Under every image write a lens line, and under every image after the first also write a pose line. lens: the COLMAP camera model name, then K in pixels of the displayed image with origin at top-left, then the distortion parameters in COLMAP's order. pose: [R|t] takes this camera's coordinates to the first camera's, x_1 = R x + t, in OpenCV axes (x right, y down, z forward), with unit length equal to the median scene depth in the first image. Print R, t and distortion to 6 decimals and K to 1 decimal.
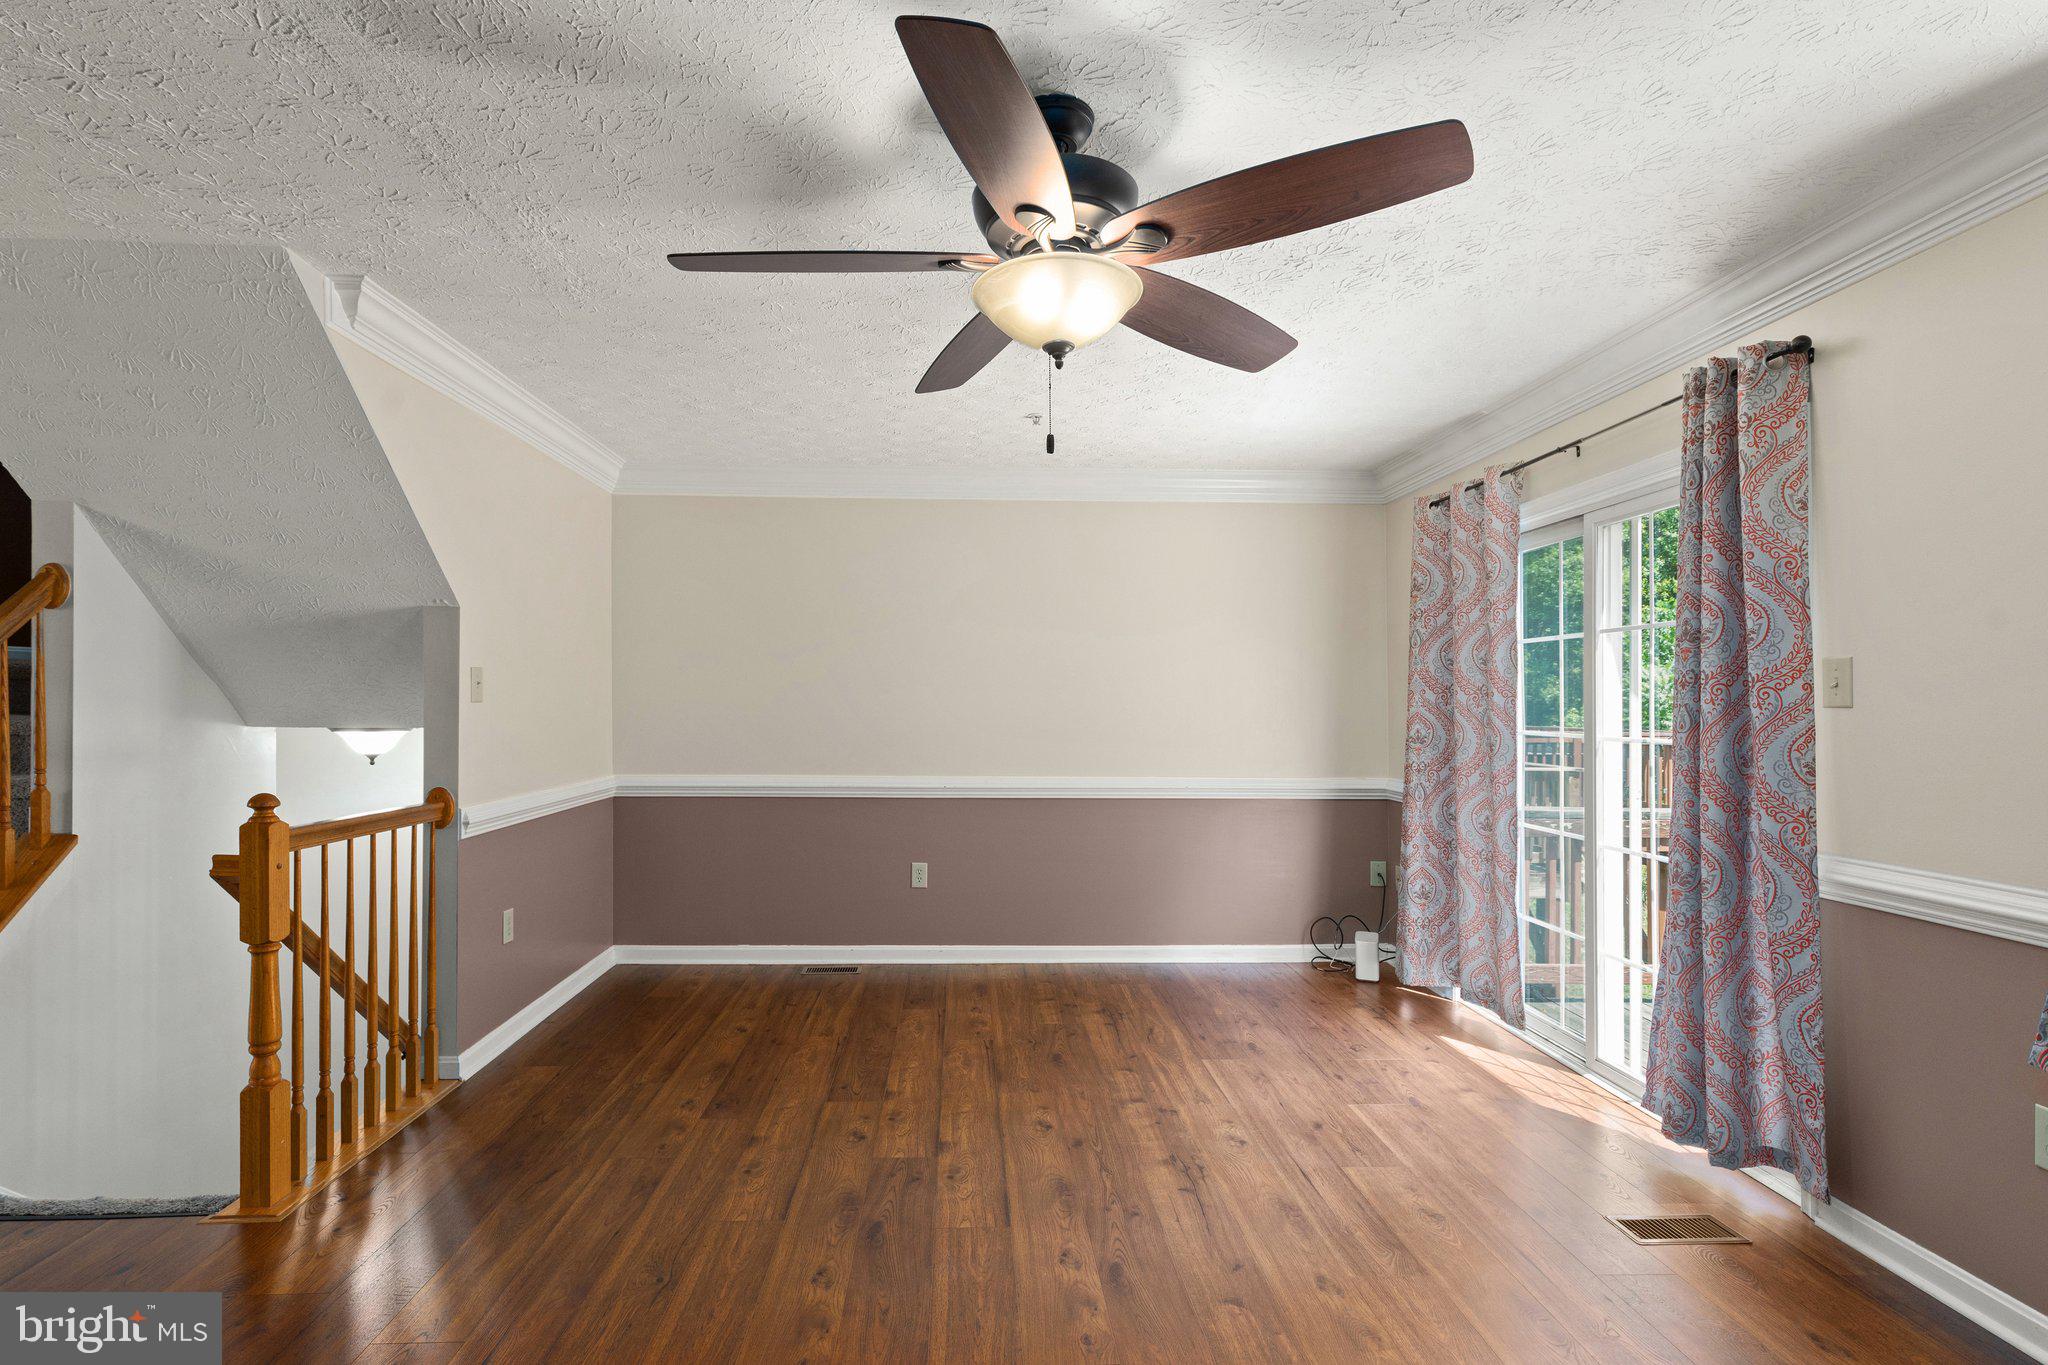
lens RADIAL K [[983.7, 0, 984.8], [0, 983.7, 700.6], [0, 0, 1]] dist [0.000842, -0.000611]
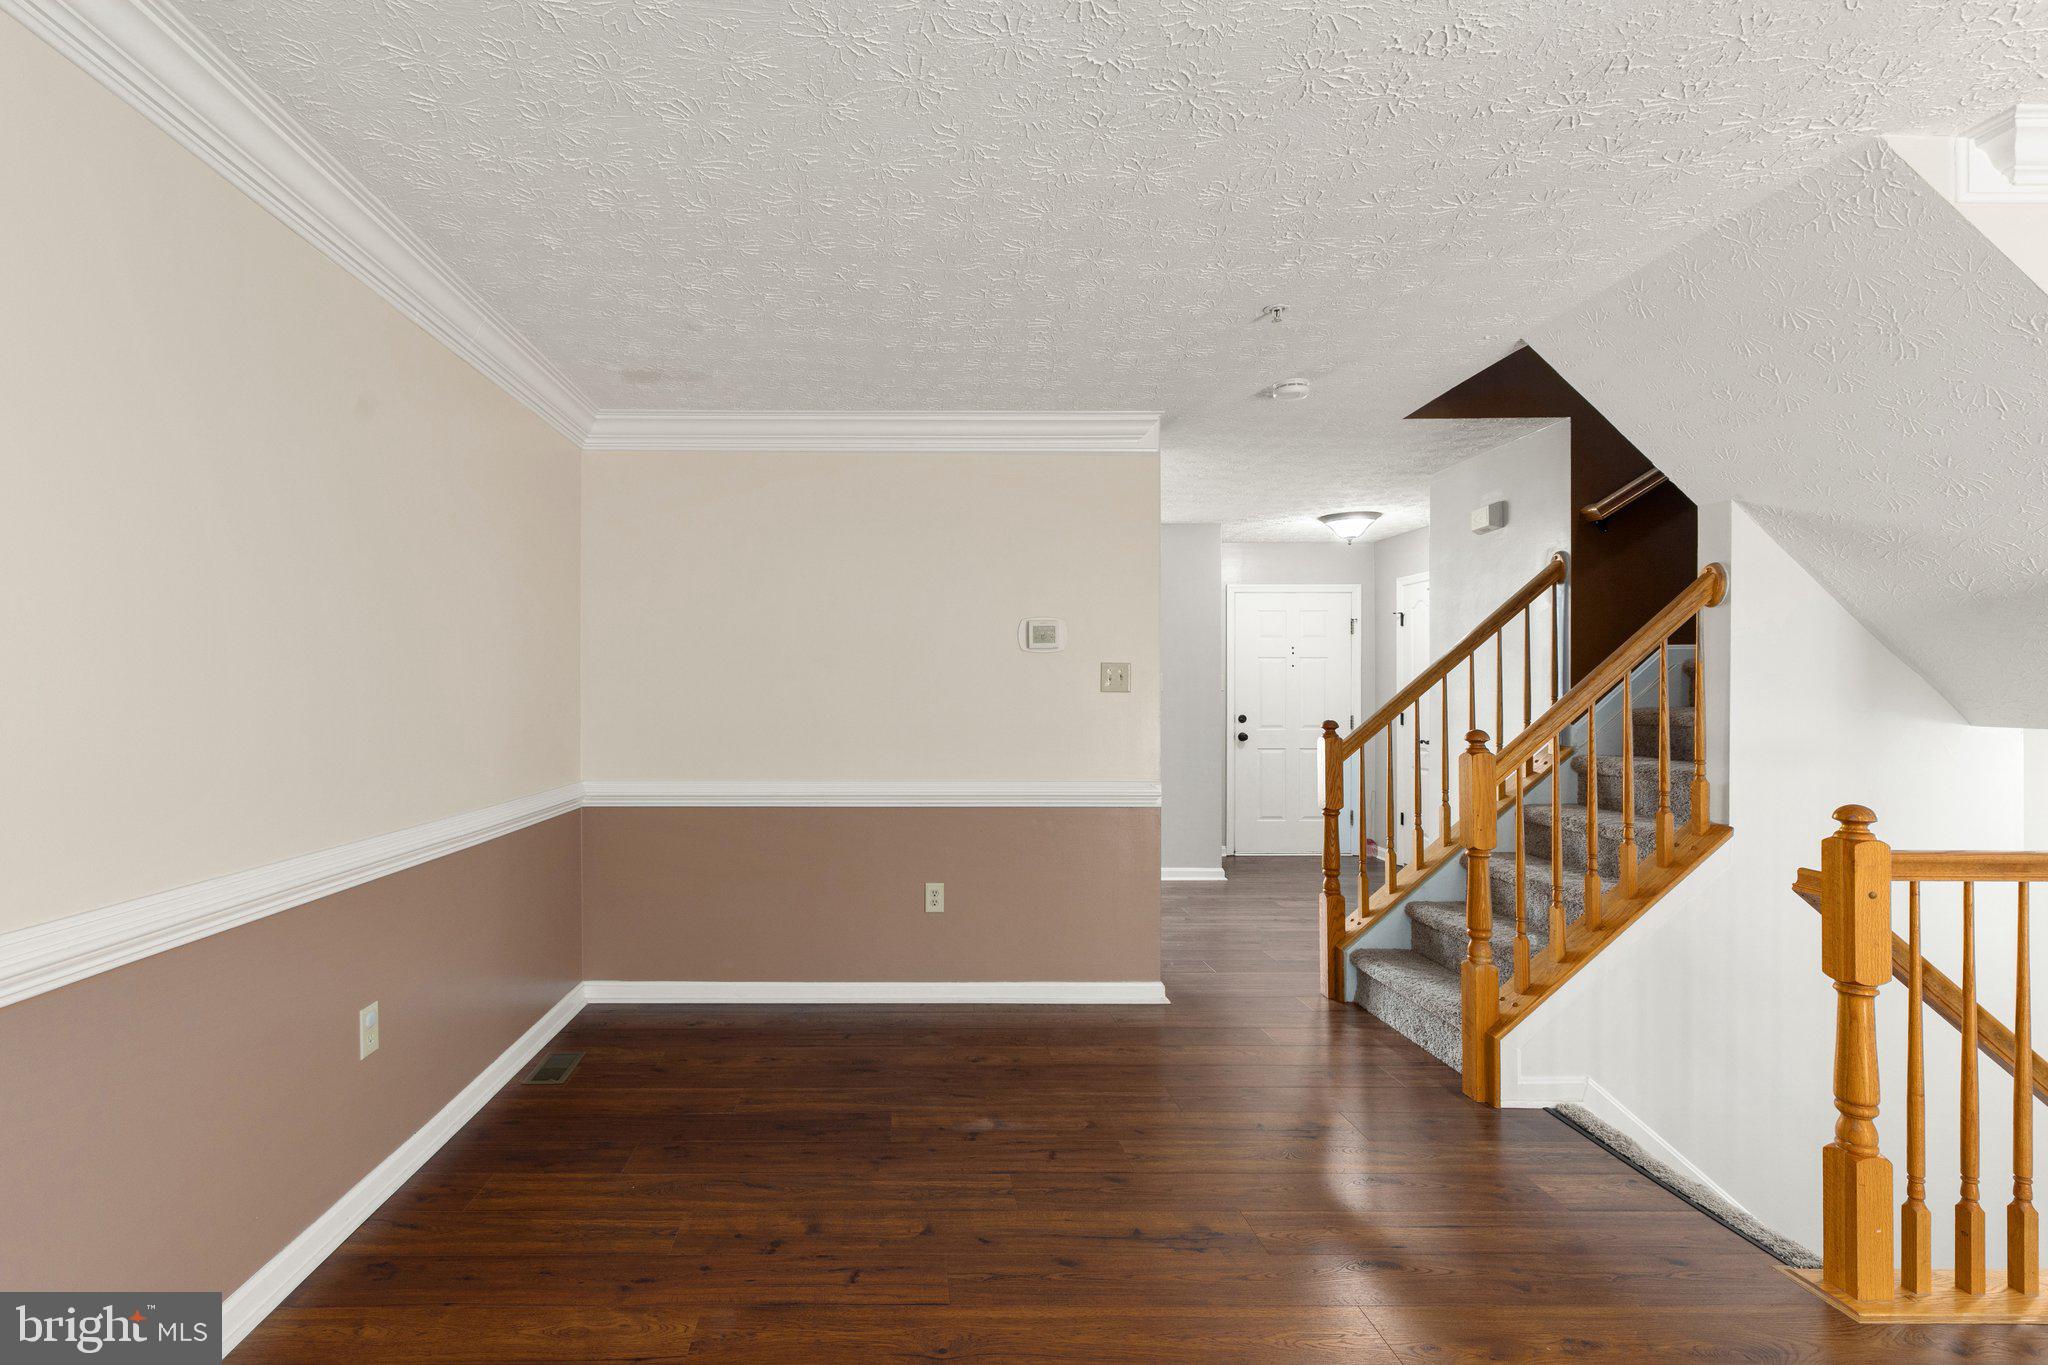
lens RADIAL K [[983.7, 0, 981.2], [0, 983.7, 706.6], [0, 0, 1]] dist [0.000842, -0.000611]
pose [[-0.018418, 0.008184, -0.999797, 0.115877], [0.004044, 0.999959, 0.008111, 0.000920], [0.999822, -0.003894, -0.018450, 0.268463]]
